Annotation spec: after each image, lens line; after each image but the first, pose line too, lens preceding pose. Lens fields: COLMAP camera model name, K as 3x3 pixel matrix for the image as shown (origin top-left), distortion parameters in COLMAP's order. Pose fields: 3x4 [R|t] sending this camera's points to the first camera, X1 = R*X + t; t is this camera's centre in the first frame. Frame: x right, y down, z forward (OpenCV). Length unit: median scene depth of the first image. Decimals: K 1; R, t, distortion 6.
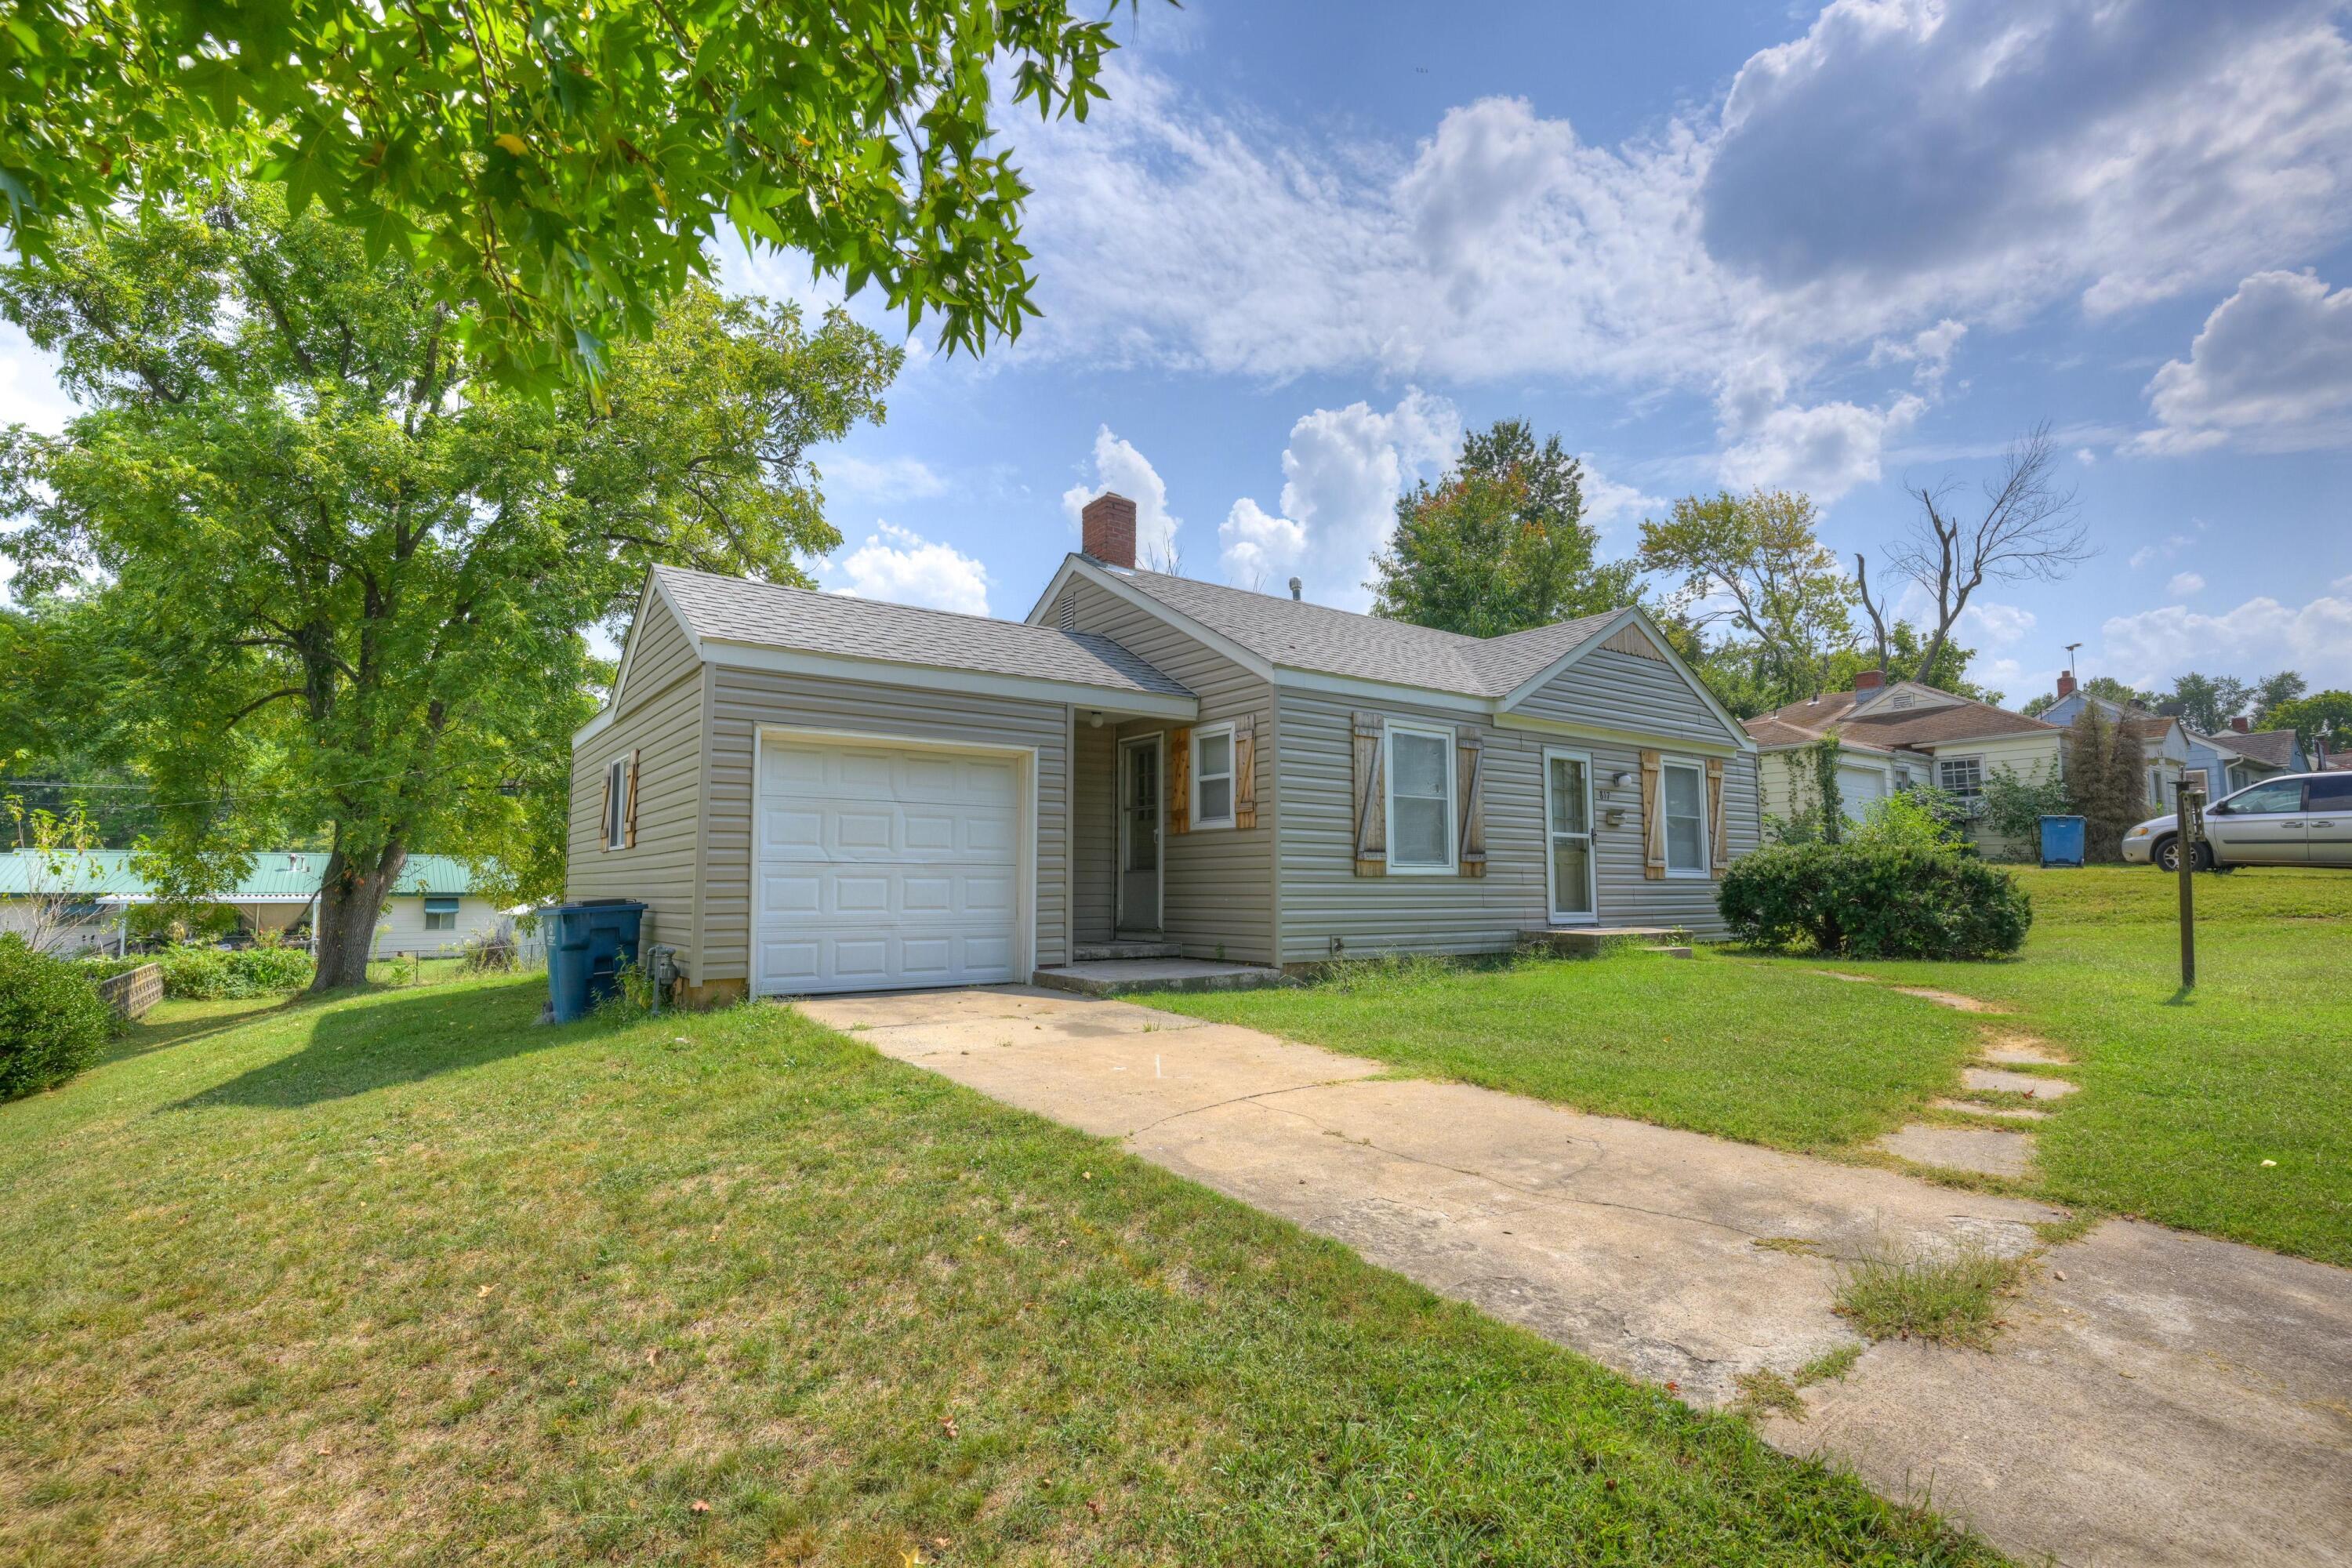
lens RADIAL K [[1133.7, 0, 1167.4], [0, 1133.7, 795.7], [0, 0, 1]] dist [0.001899, 0.000665]
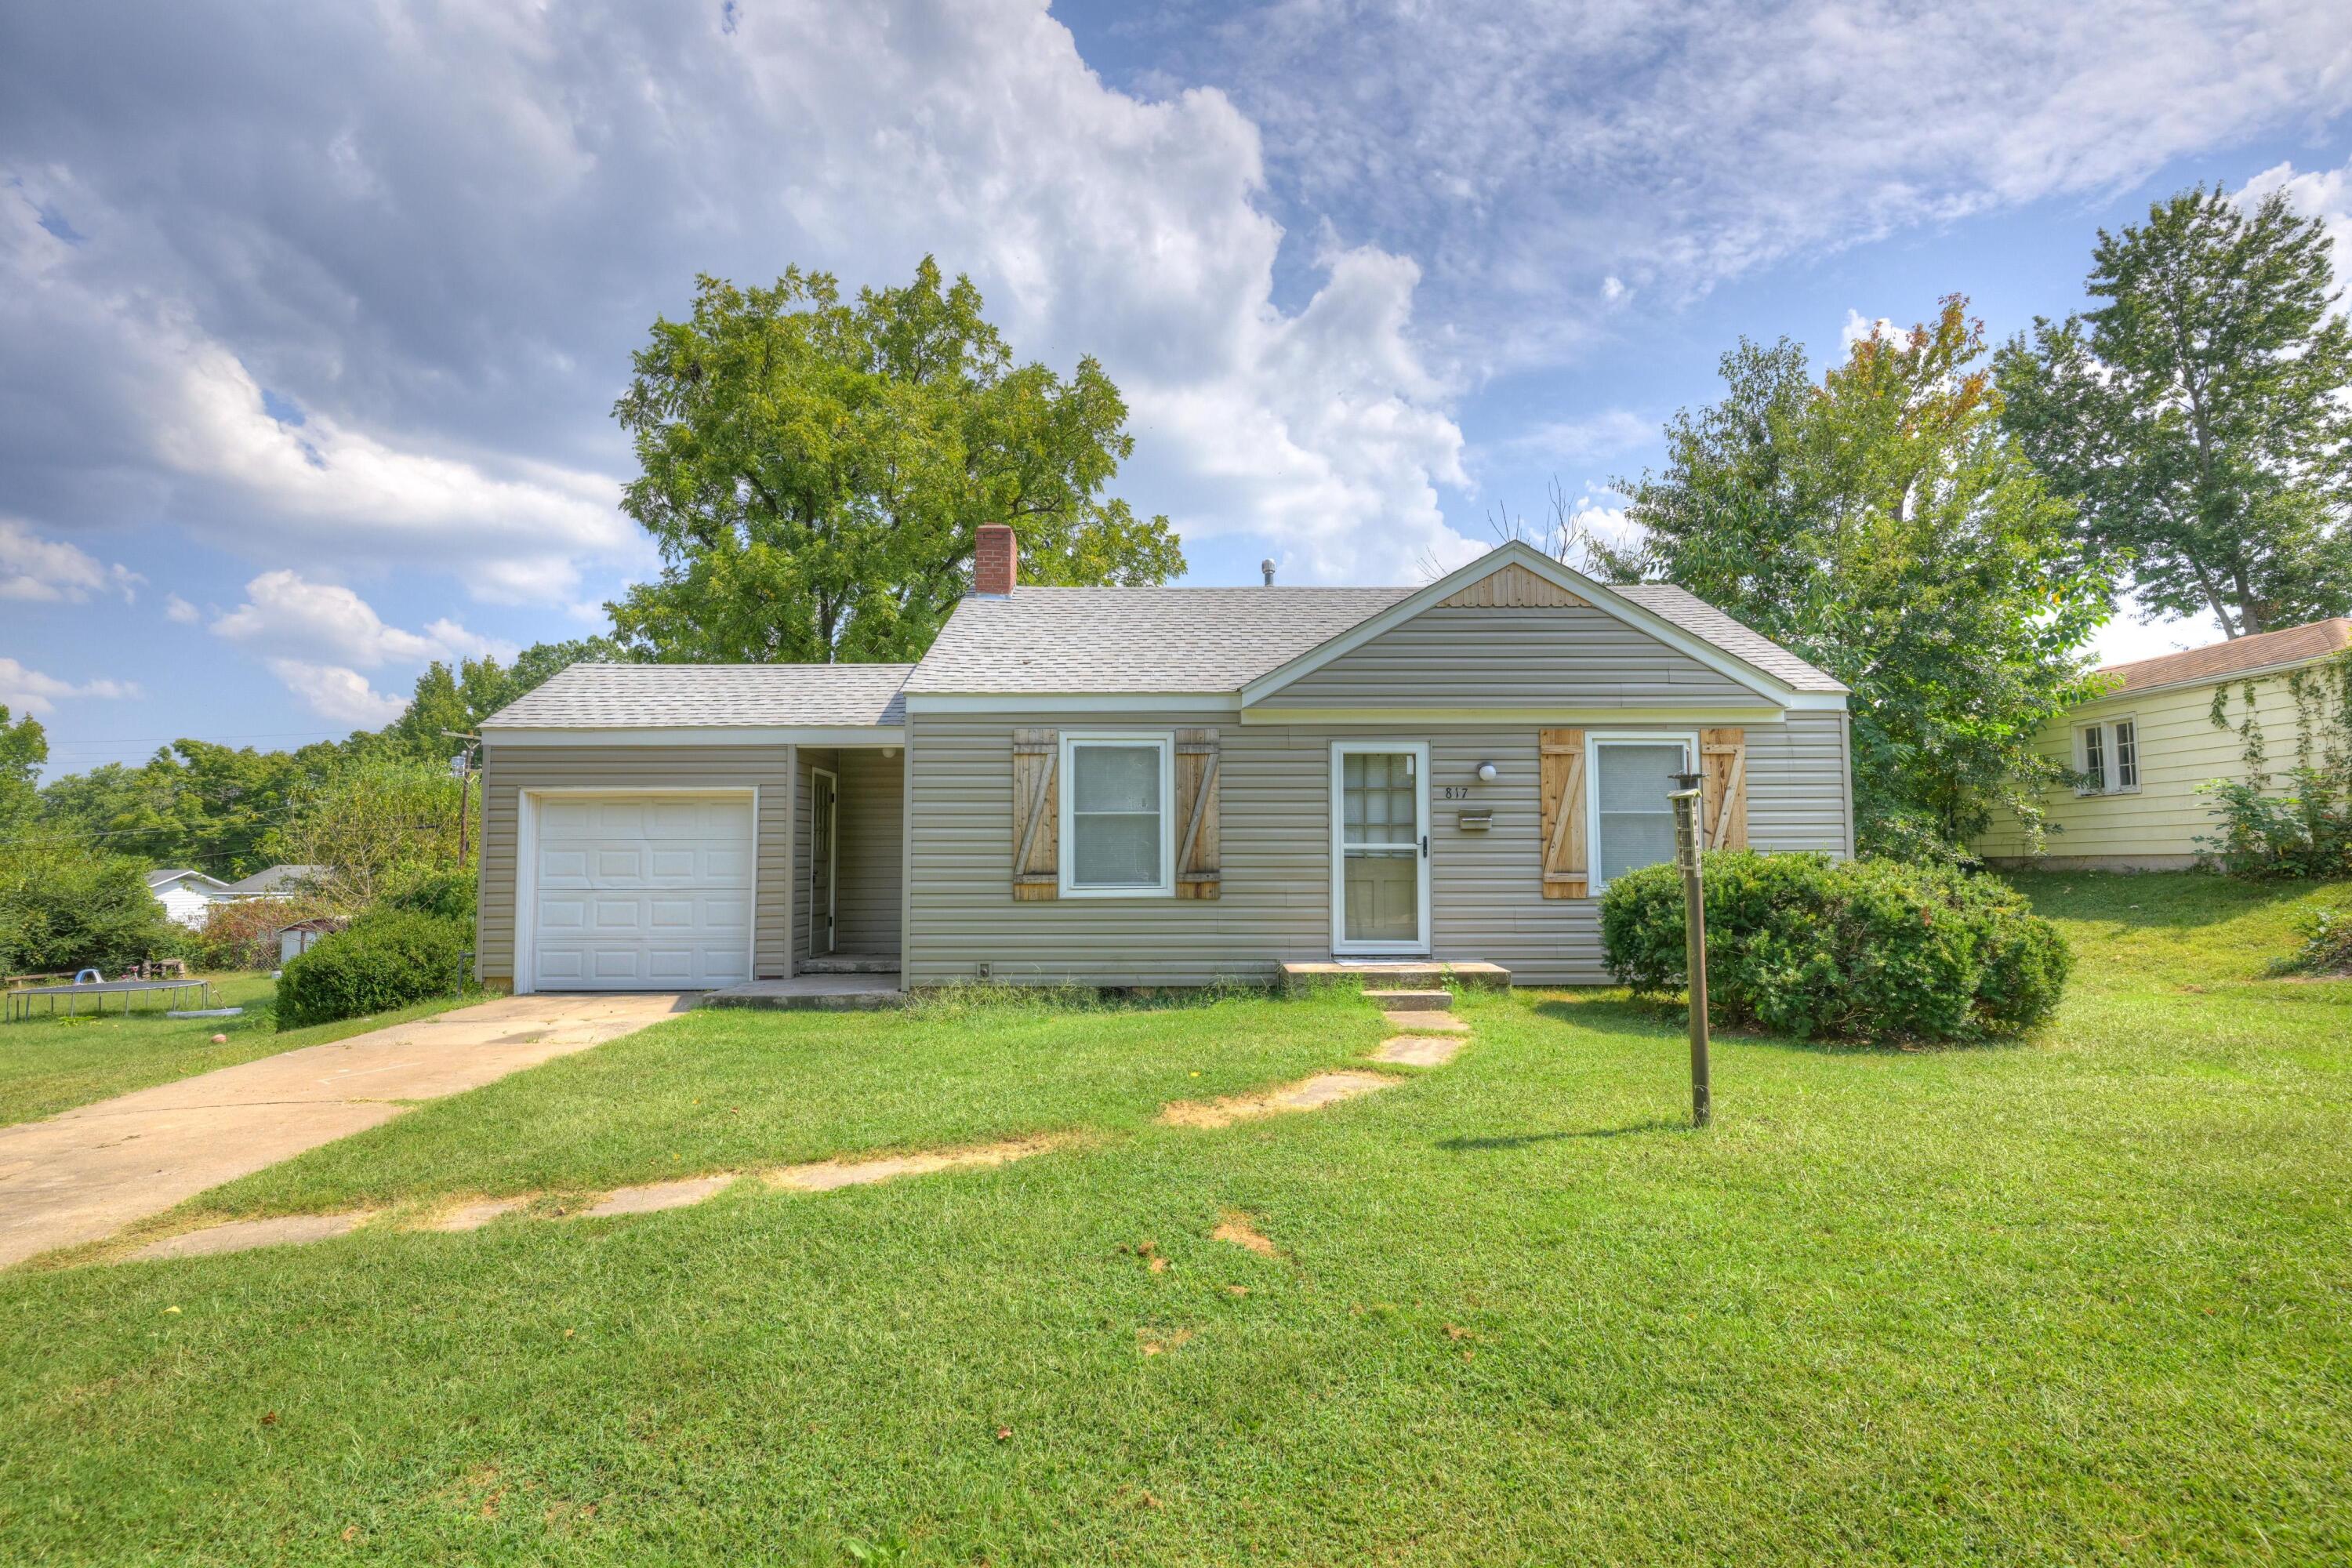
lens RADIAL K [[1133.7, 0, 1167.4], [0, 1133.7, 795.7], [0, 0, 1]] dist [0.001899, 0.000665]
pose [[0.808390, -0.039592, -0.587314, 0.740691], [0.052893, 0.998585, 0.005485, -0.014642], [0.586266, -0.035499, 0.809340, 0.261030]]
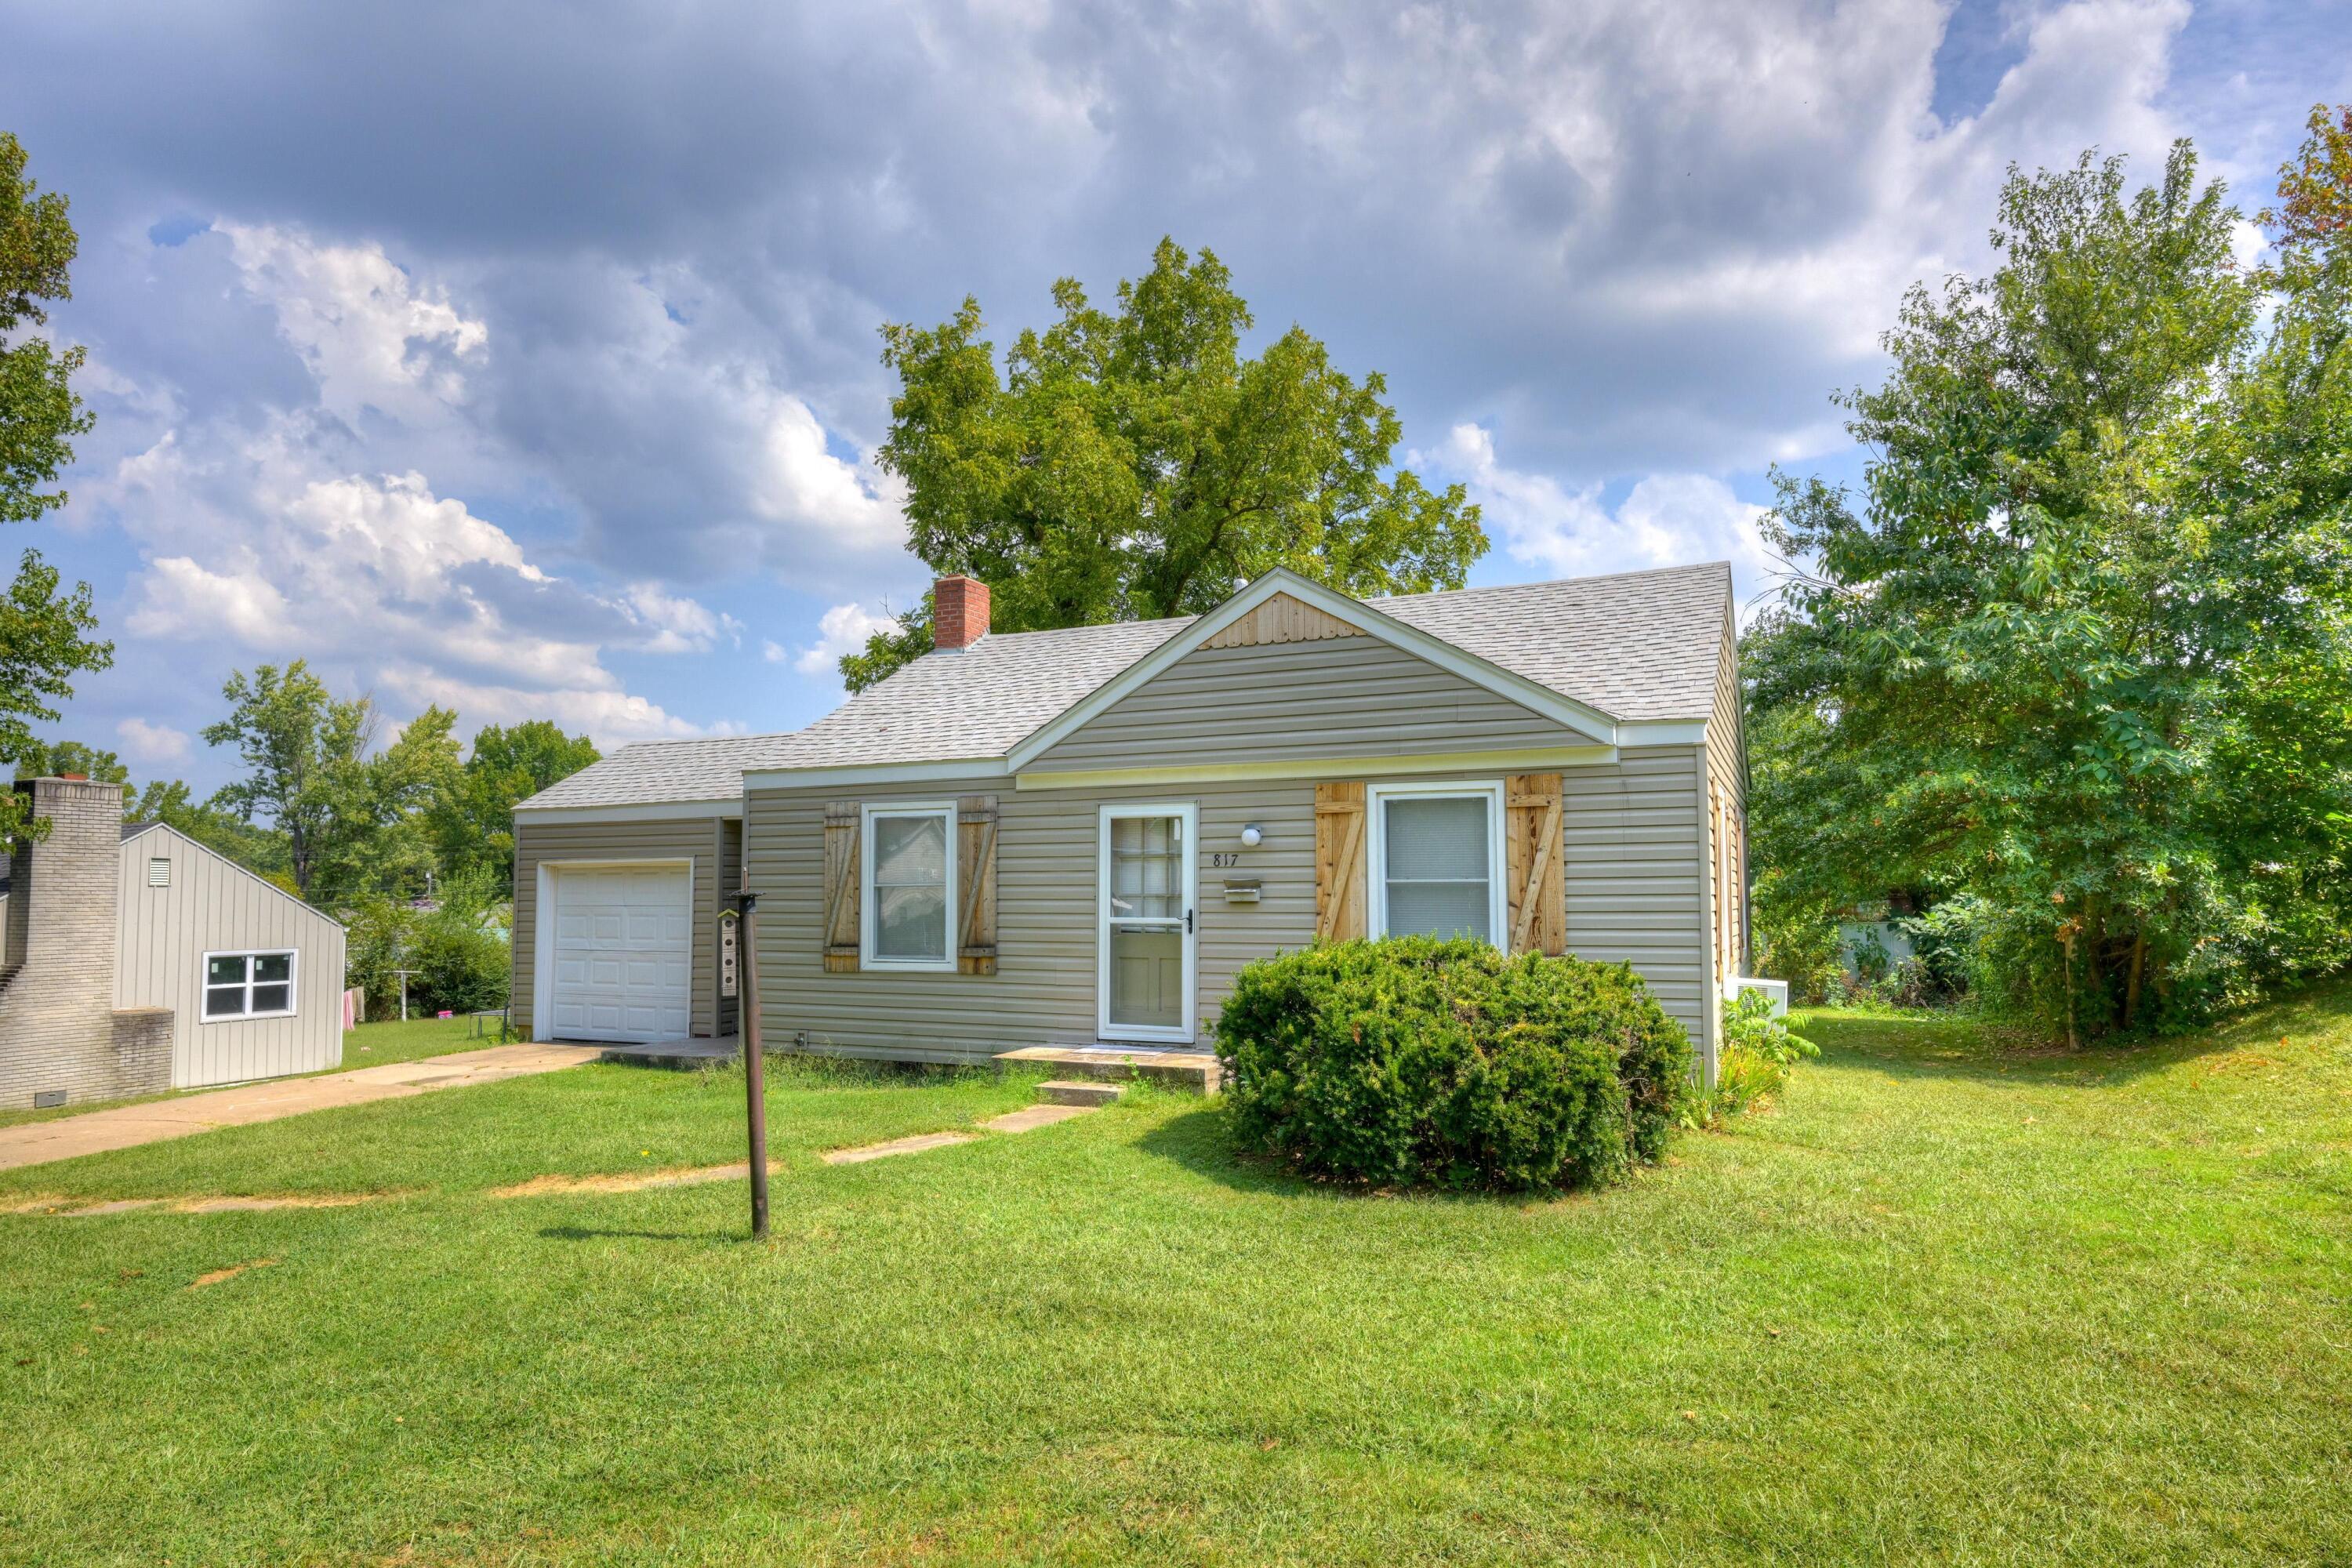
lens RADIAL K [[1368.1, 0, 1165.6], [0, 1368.1, 793.7], [0, 0, 1]] dist [0.017011, 0.000364]
pose [[0.479025, -0.067163, -0.875228, 1.191756], [0.079903, 0.996266, -0.032719, -0.017855], [0.874157, -0.054260, 0.482602, 0.609637]]
